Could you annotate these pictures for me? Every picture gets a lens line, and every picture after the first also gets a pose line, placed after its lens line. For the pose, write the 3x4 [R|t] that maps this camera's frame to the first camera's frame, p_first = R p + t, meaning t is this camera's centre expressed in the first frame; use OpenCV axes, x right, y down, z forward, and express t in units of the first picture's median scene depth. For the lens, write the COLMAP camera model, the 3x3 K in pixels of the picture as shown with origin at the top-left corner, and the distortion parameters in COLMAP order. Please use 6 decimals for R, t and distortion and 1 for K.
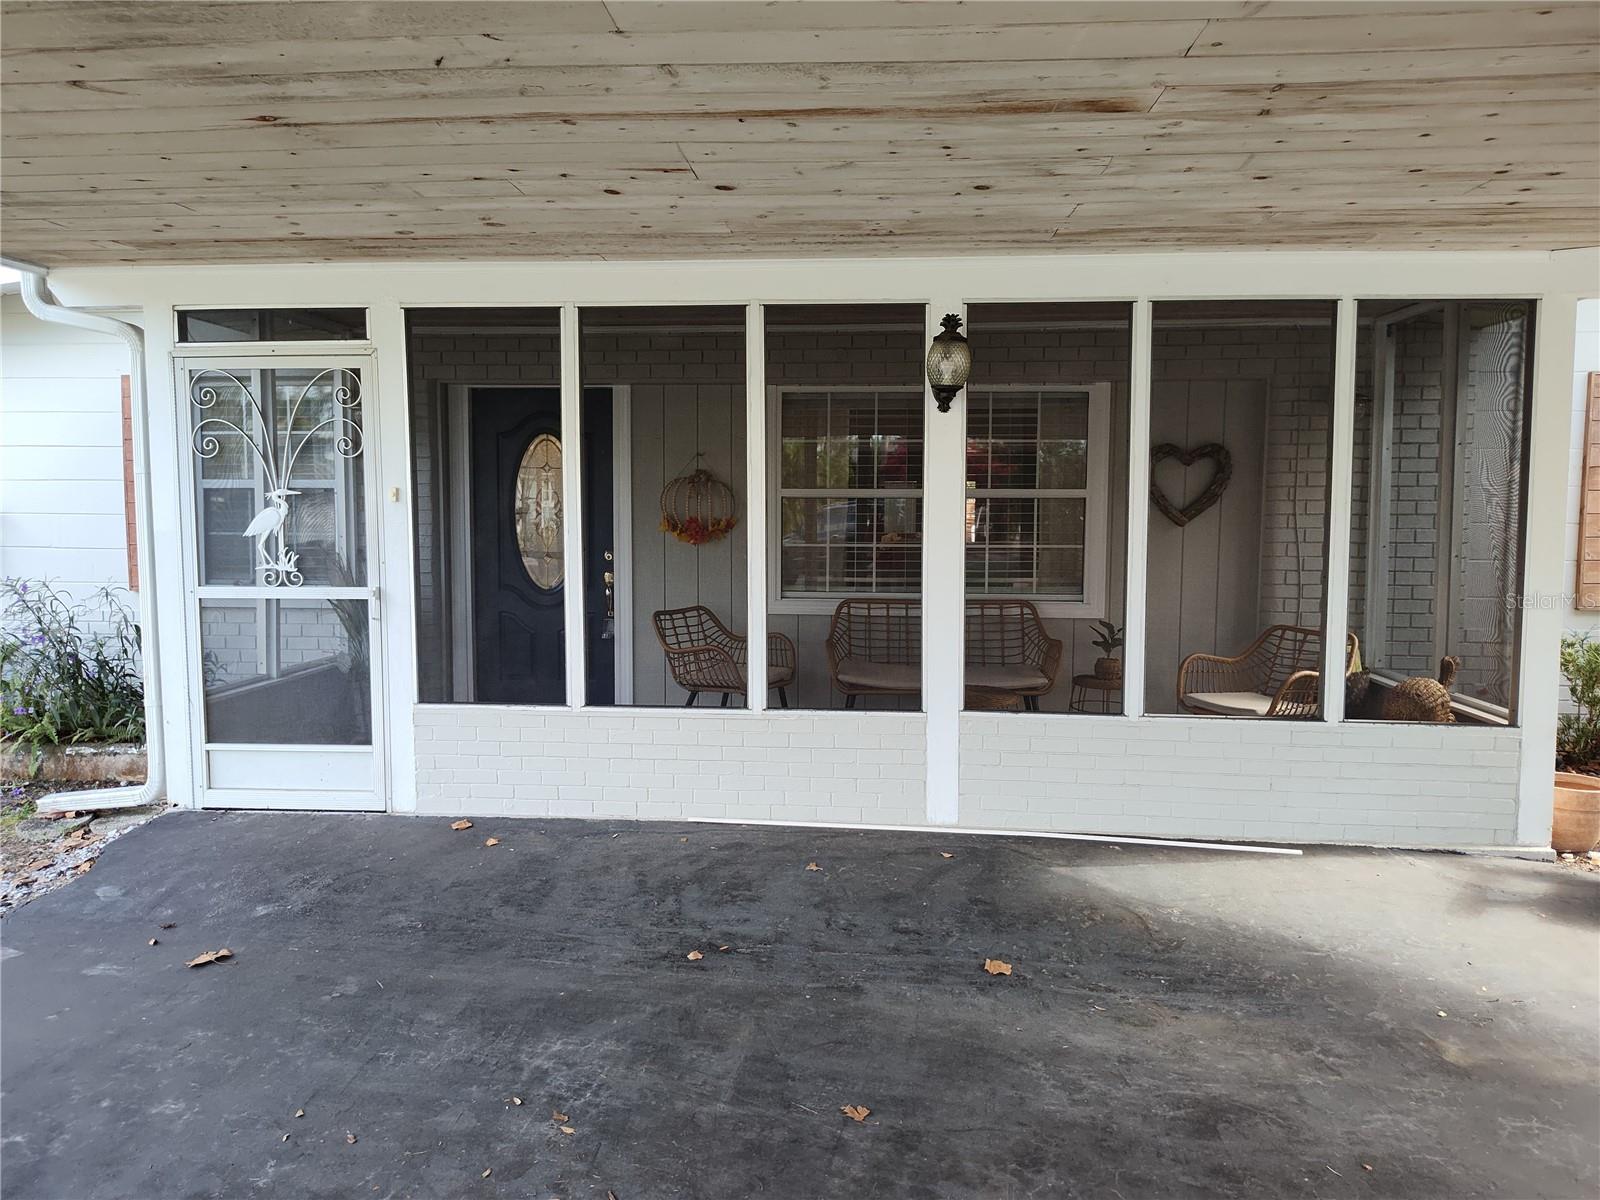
lens RADIAL K [[1084.7, 0, 800.3], [0, 1084.7, 606.1], [0, 0, 1]] dist [0.062192, -0.084150]
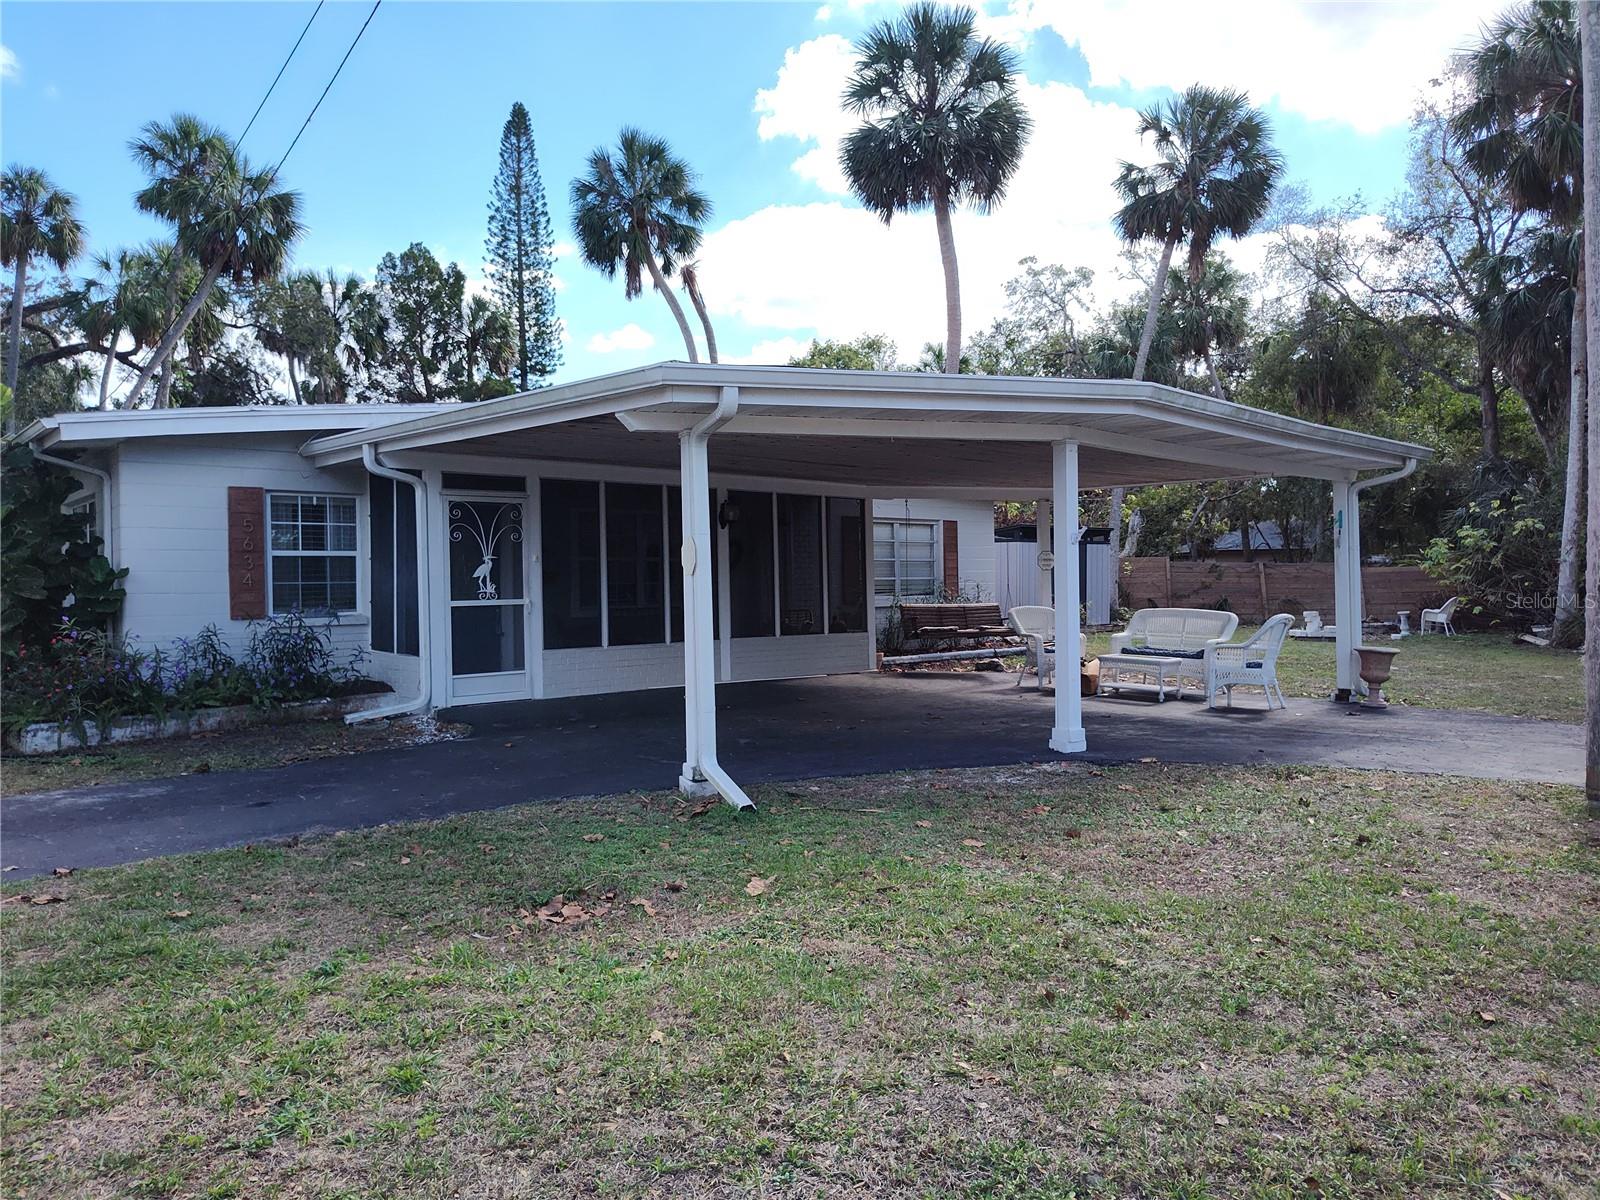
lens RADIAL K [[1084.7, 0, 800.3], [0, 1084.7, 606.1], [0, 0, 1]] dist [0.062192, -0.084150]
pose [[0.673322, -0.020264, 0.739072, -1.667103], [0.069688, 0.996913, -0.036155, 0.117863], [-0.736058, 0.075848, 0.672656, -0.919457]]
